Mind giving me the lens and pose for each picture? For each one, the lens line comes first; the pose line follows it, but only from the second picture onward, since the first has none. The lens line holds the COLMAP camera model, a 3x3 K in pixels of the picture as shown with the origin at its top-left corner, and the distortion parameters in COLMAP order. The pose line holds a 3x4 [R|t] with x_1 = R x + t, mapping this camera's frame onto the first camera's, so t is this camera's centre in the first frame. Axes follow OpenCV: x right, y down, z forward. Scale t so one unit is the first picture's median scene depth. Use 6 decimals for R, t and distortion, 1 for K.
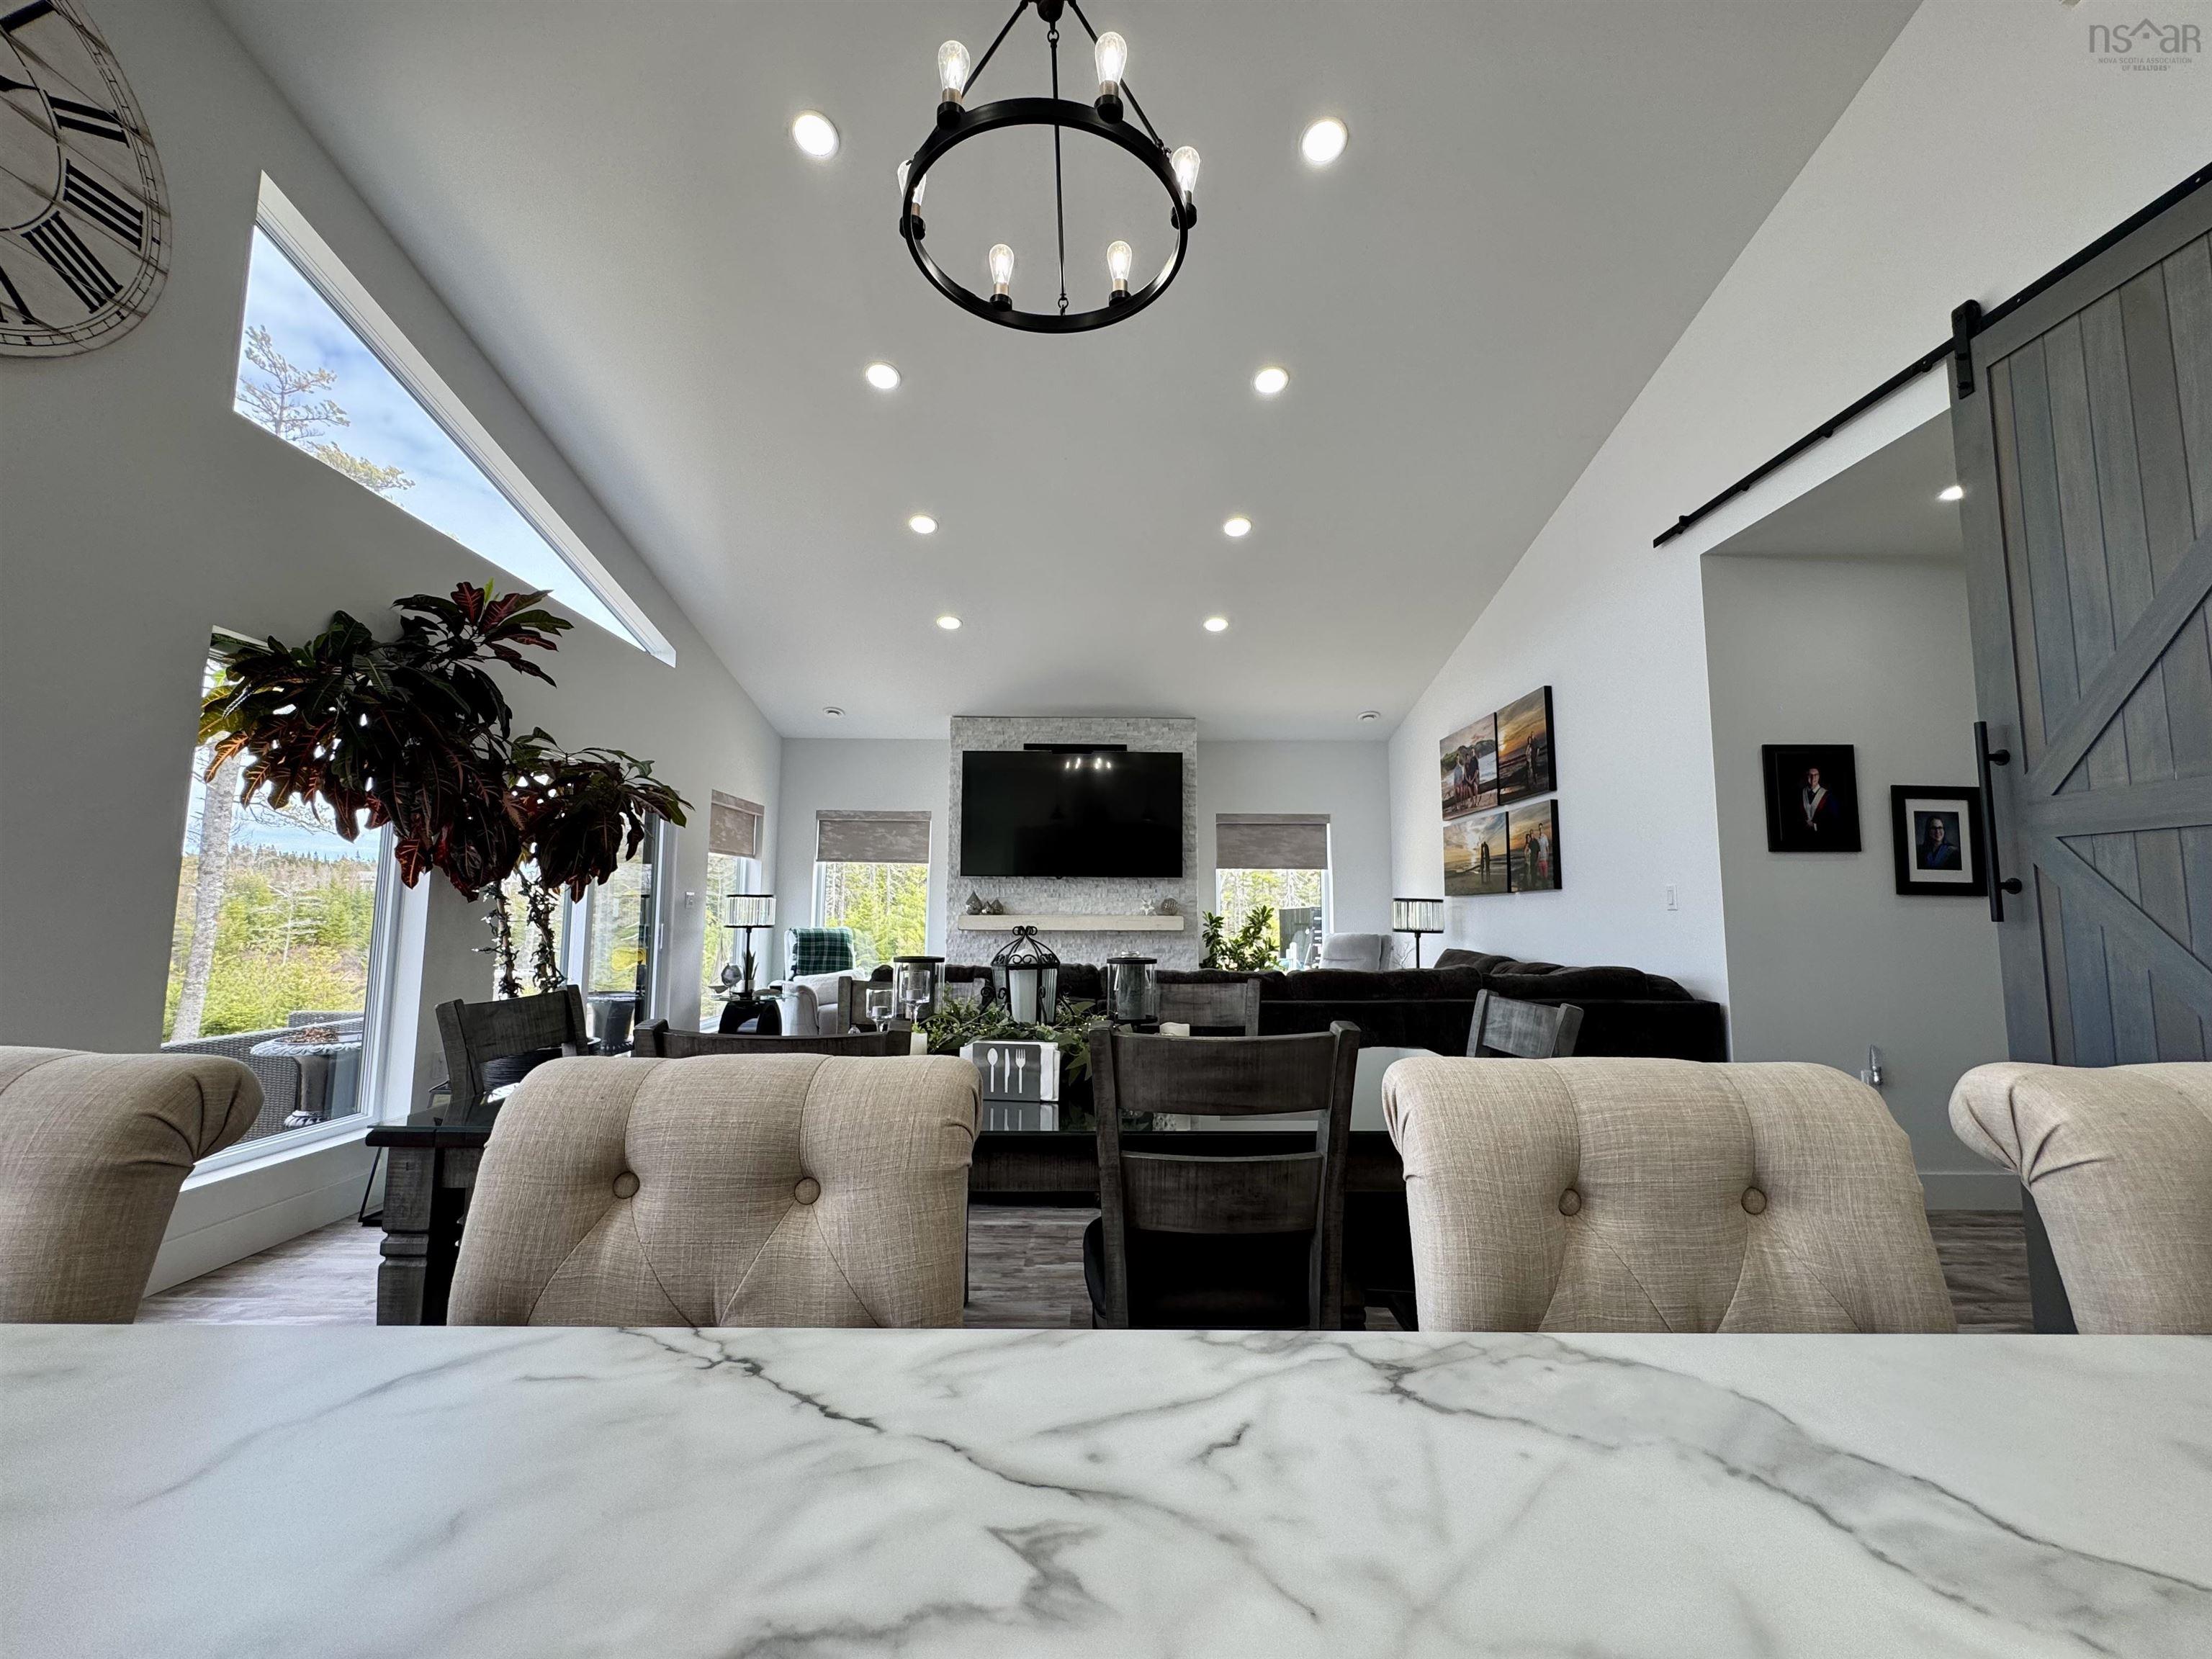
lens RADIAL K [[882.3, 0, 1106.1], [0, 882.3, 823.6], [0, 0, 1]] dist [-0.004128, 0.000307]
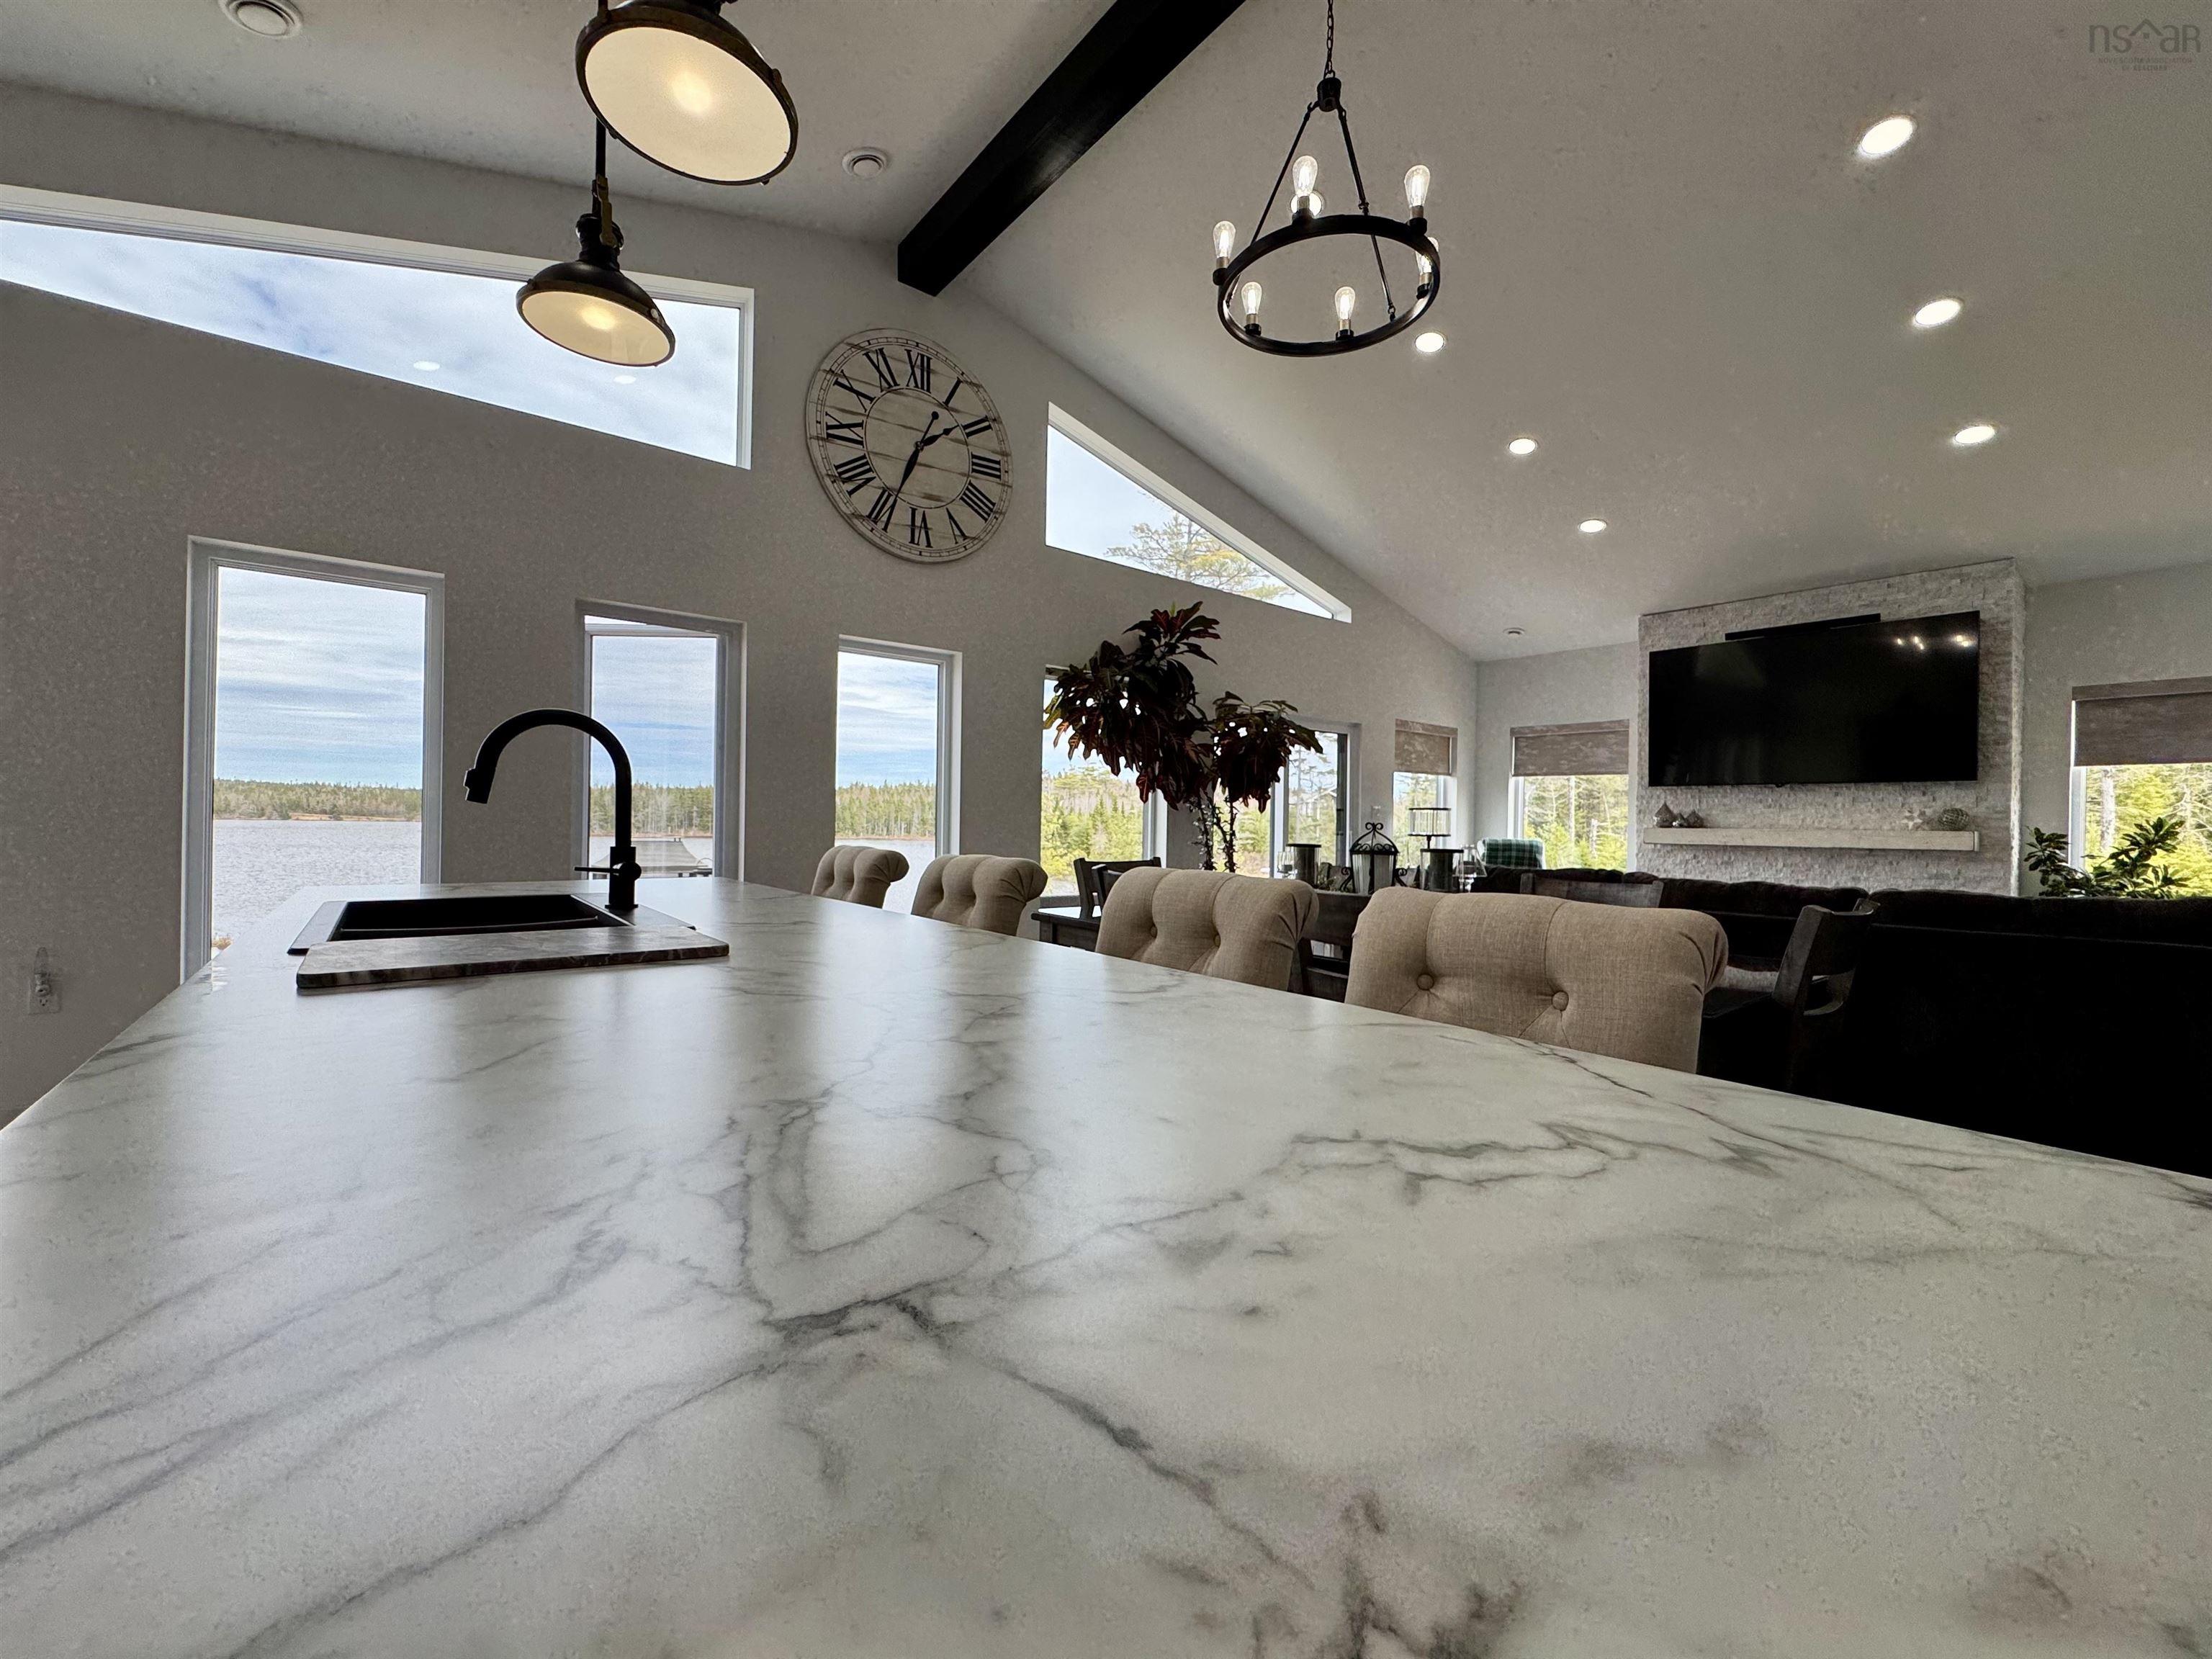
lens RADIAL K [[882.3, 0, 1104.8], [0, 882.3, 819.8], [0, 0, 1]] dist [-0.004128, 0.000307]
pose [[0.620846, 0.001524, -0.783931, 0.410047], [0.066982, 0.996238, 0.054985, 0.007955], [0.781066, -0.086647, 0.618408, -0.073795]]
